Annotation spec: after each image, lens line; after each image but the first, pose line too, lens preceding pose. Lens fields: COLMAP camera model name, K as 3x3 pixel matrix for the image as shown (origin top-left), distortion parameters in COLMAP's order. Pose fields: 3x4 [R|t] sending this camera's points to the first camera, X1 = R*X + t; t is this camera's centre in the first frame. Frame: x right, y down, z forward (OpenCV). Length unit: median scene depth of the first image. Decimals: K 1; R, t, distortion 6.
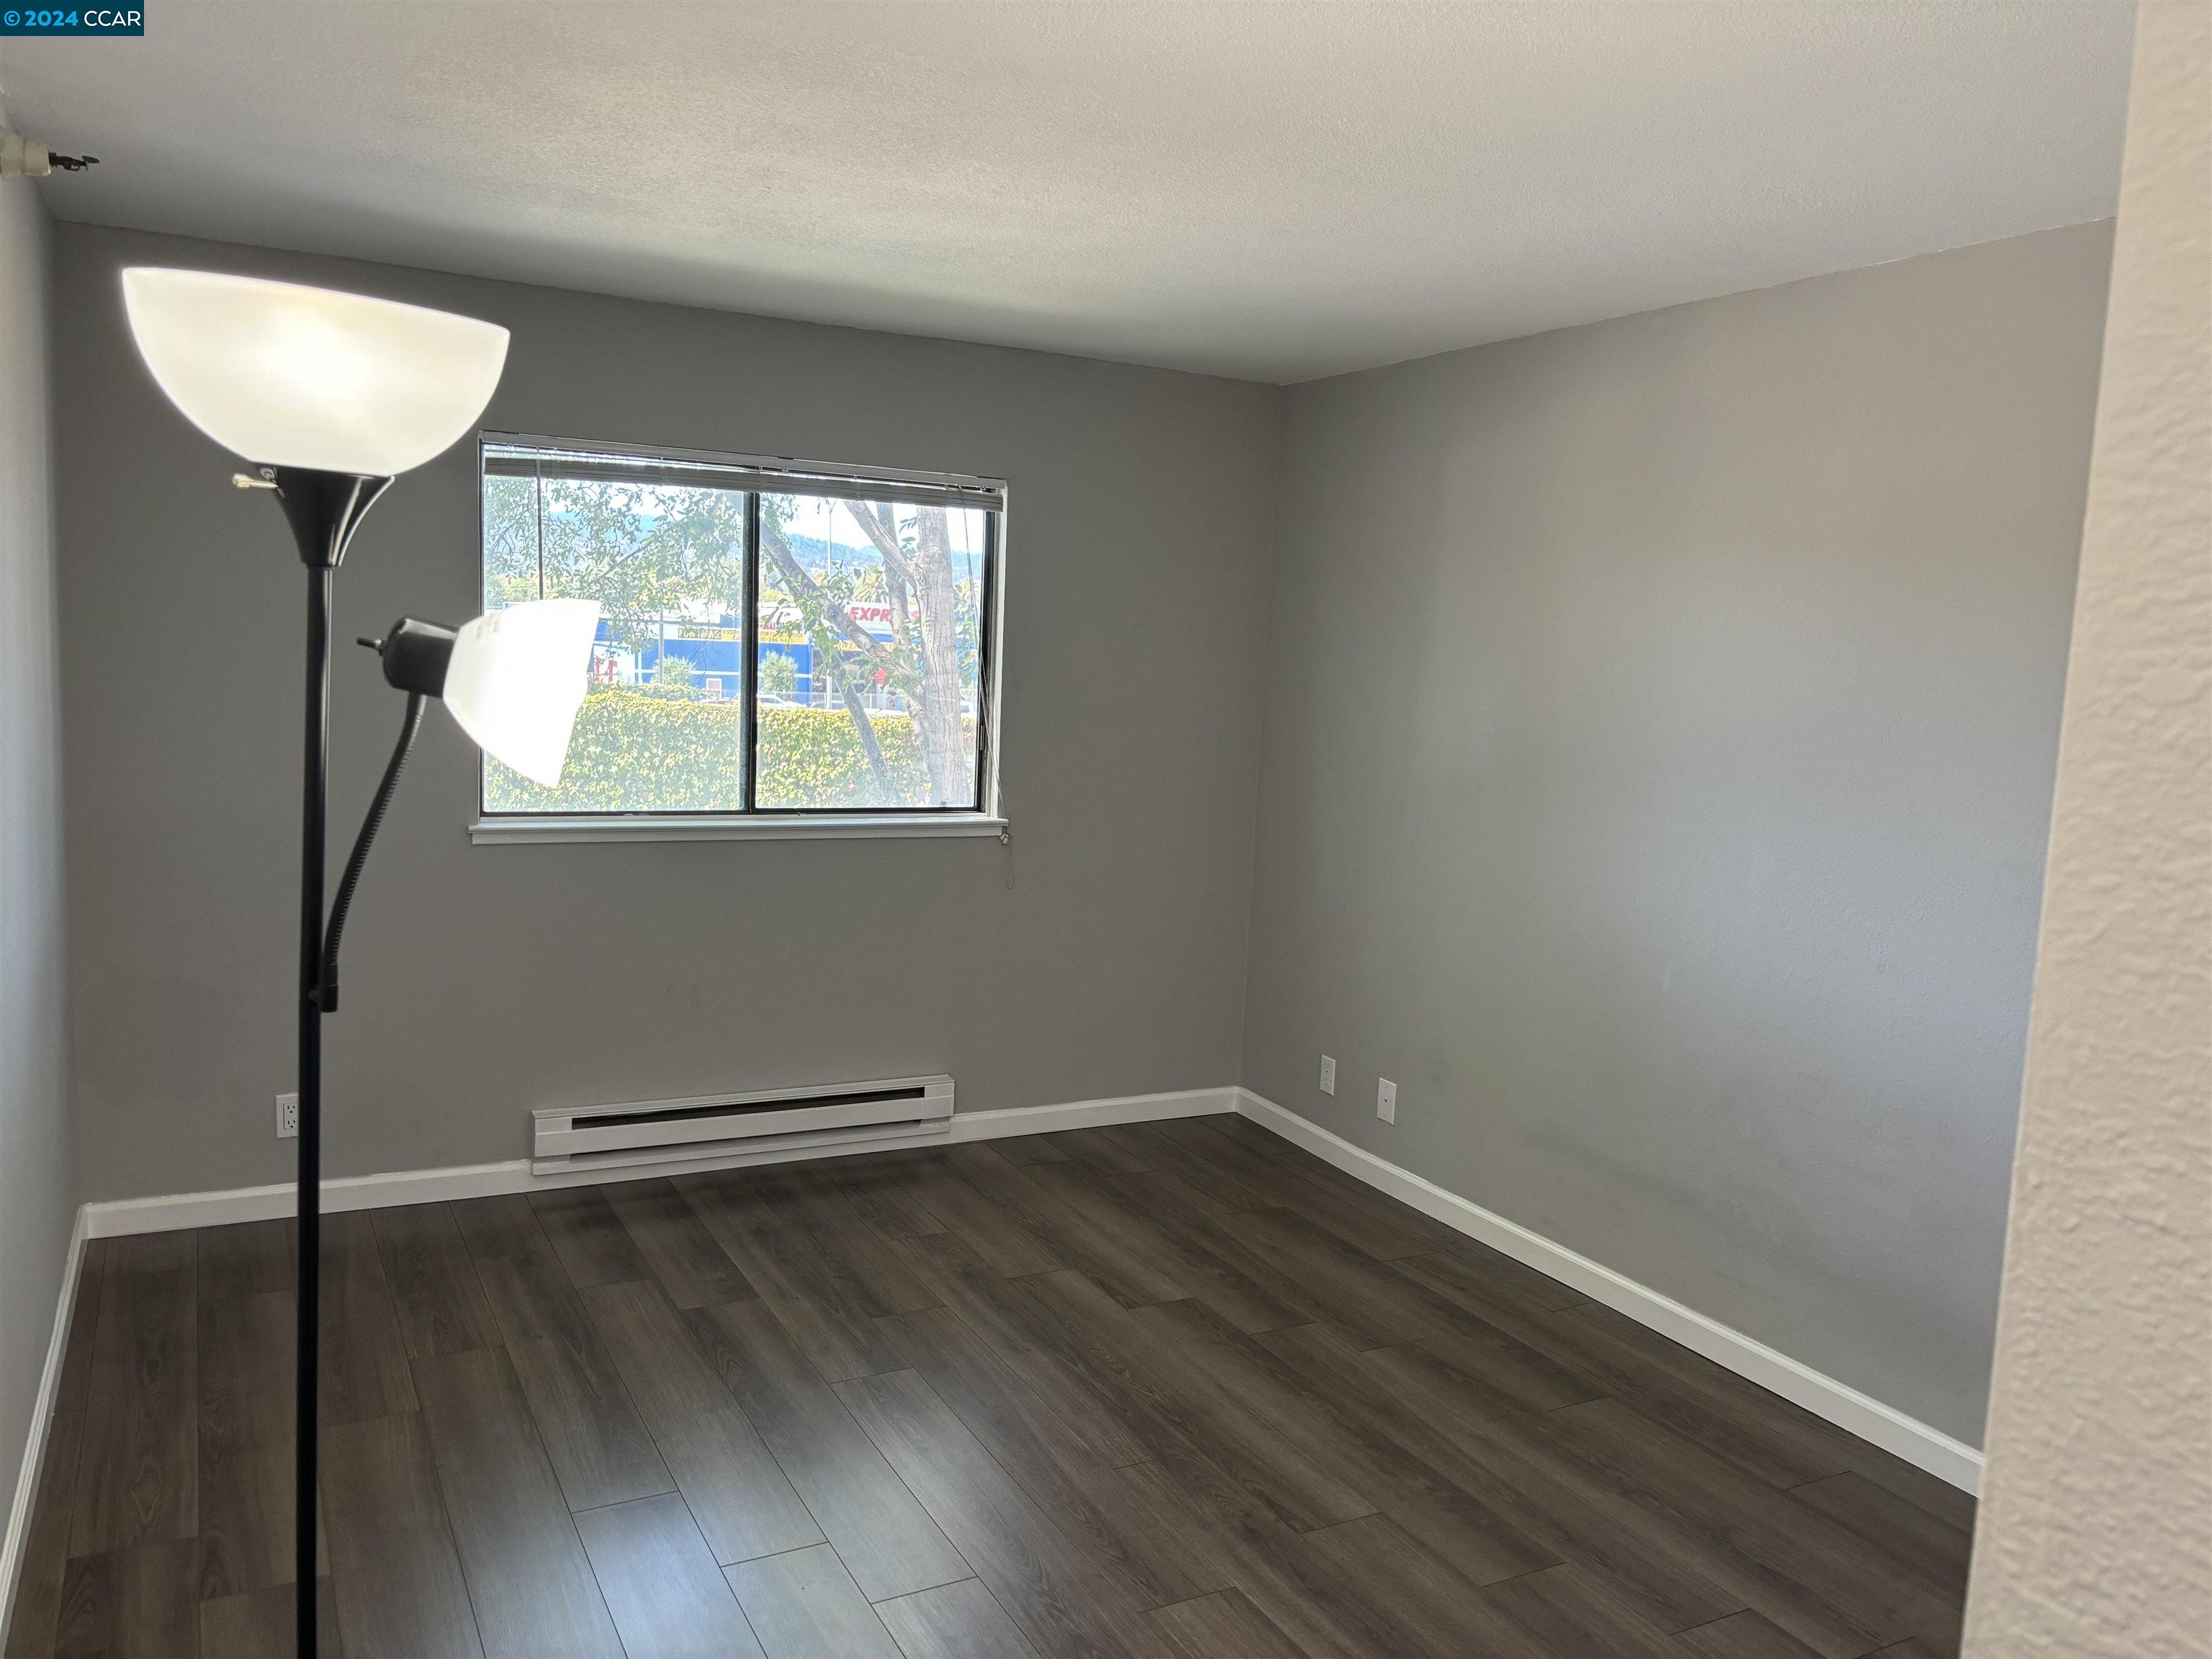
lens RADIAL K [[1663.1, 0, 1118.5], [0, 1663.1, 828.3], [0, 0, 1]] dist [0.062404, -0.076932]
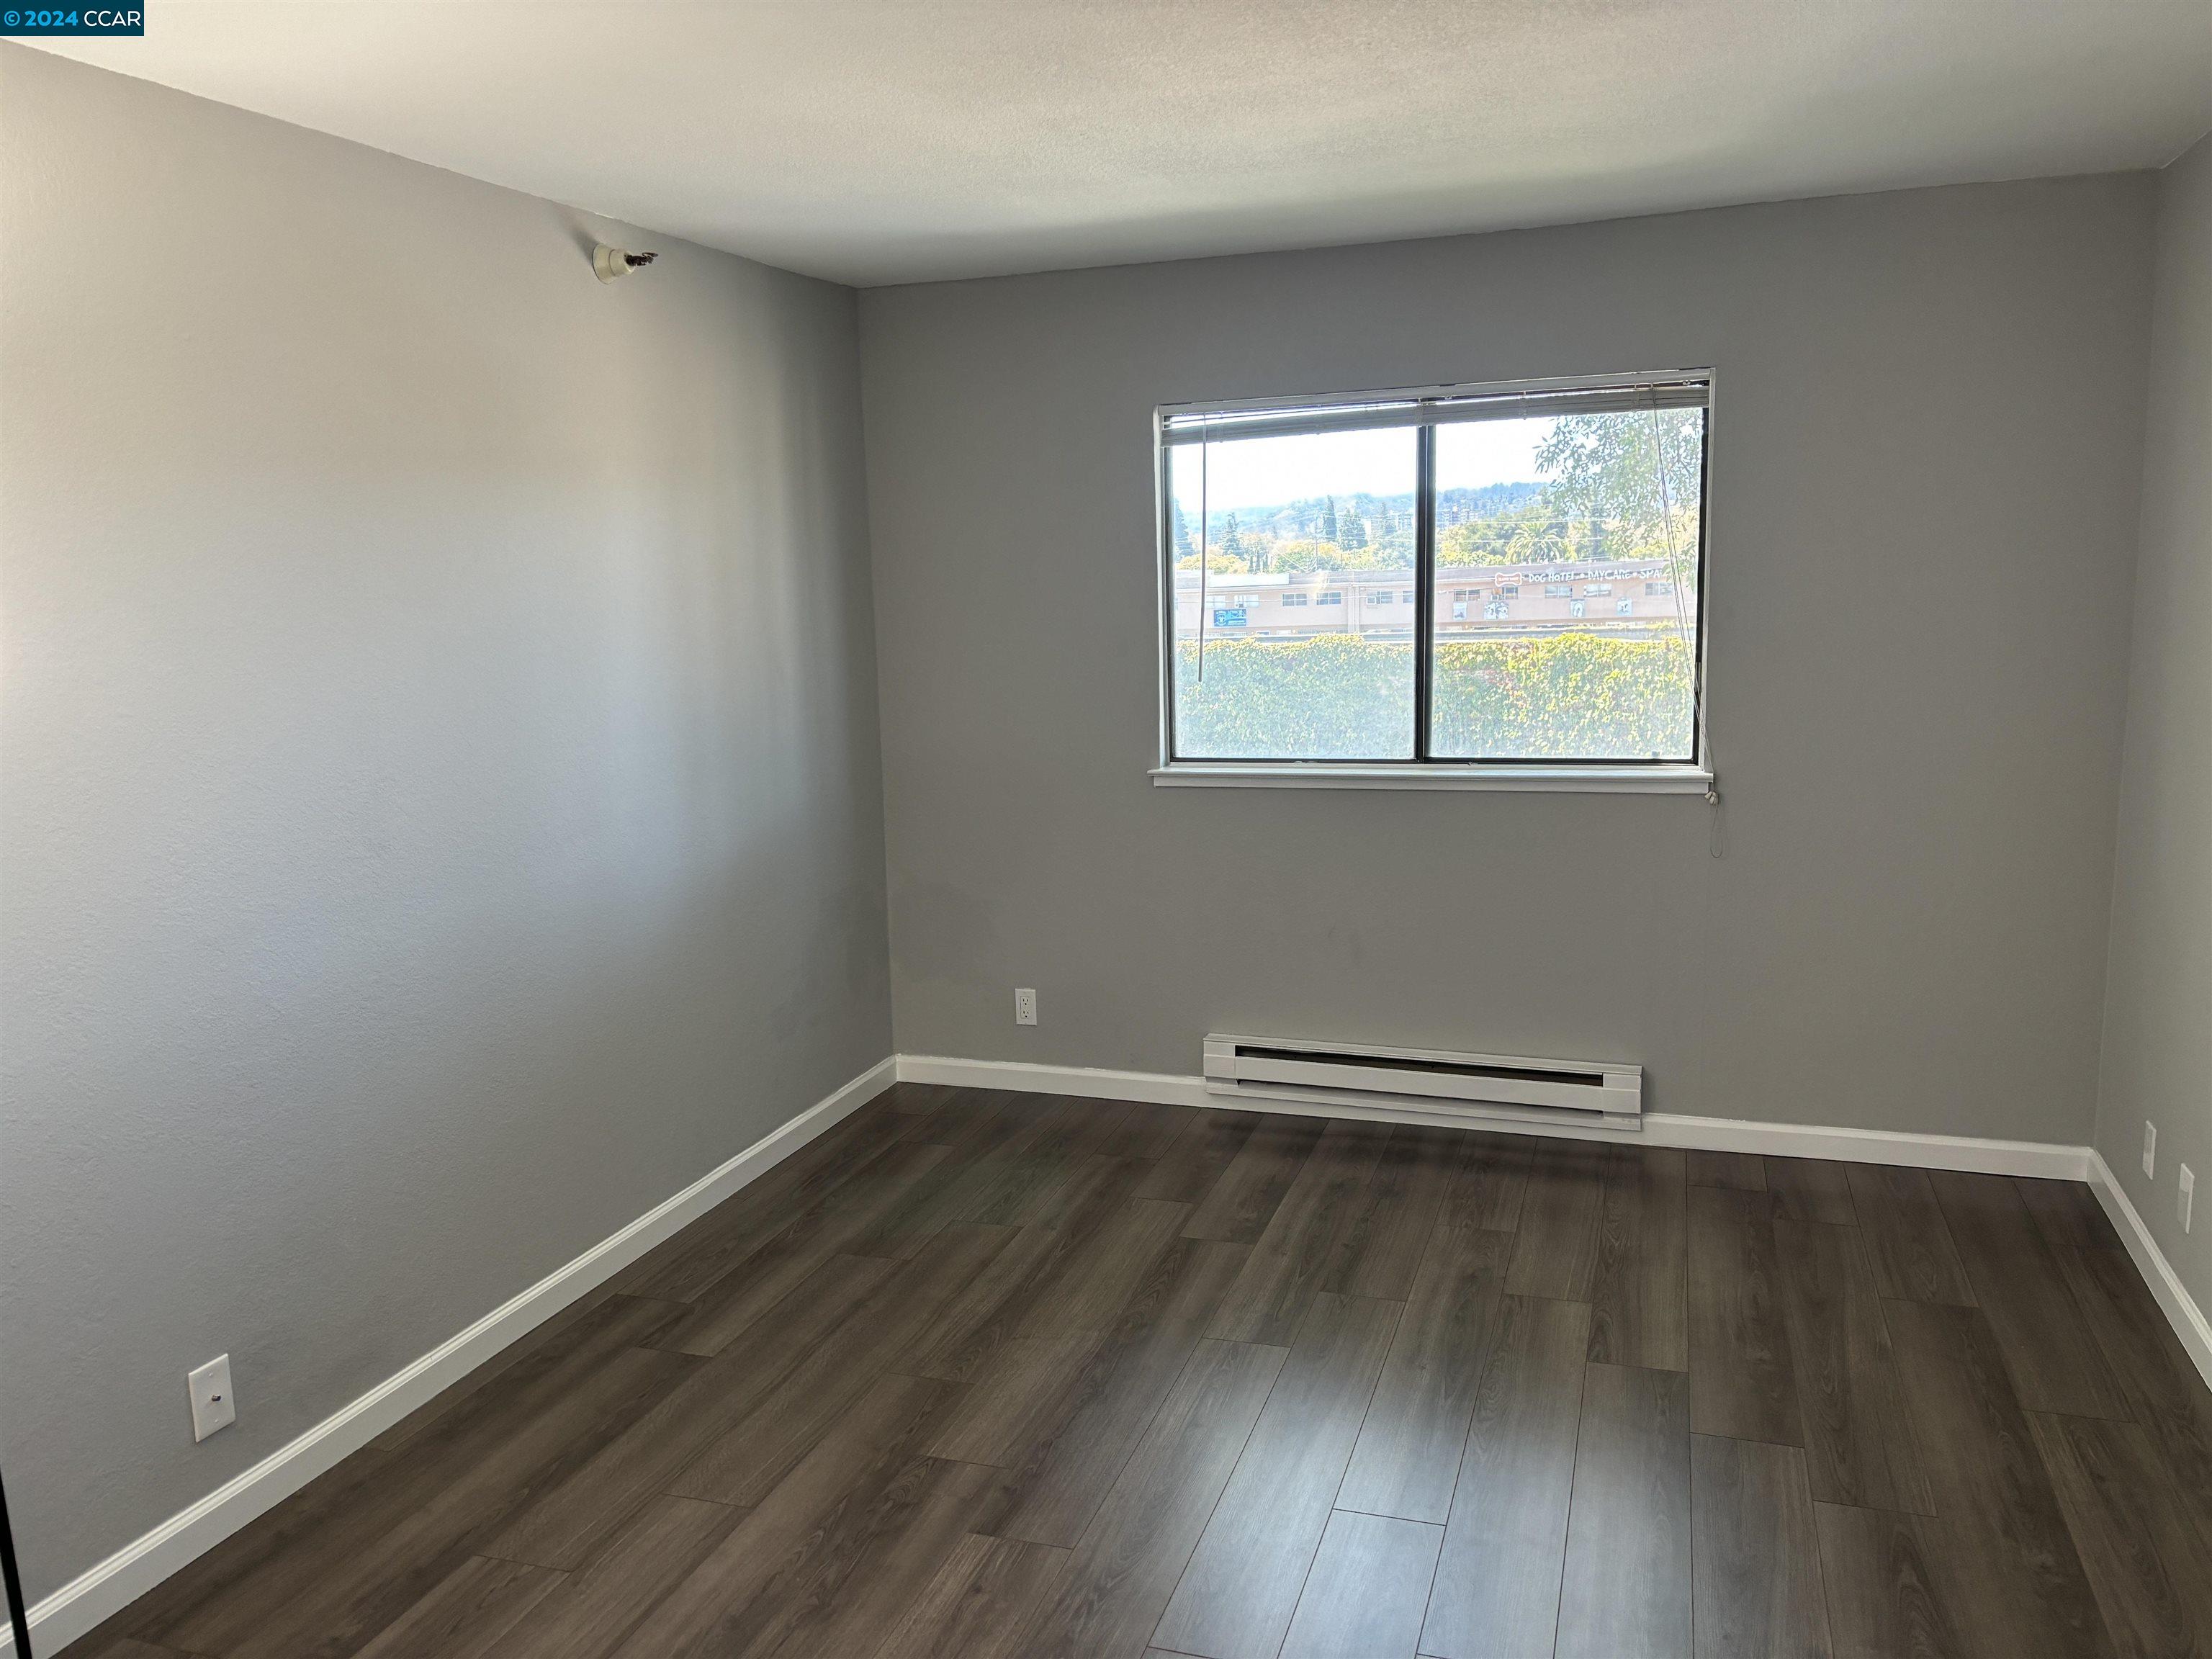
lens RADIAL K [[1663.1, 0, 1116.5], [0, 1663.1, 835.6], [0, 0, 1]] dist [0.062404, -0.076932]
pose [[0.681928, 0.050205, -0.729694, 0.377420], [-0.024592, 0.998651, 0.045728, -0.006675], [0.731006, -0.013238, 0.682243, 0.219994]]
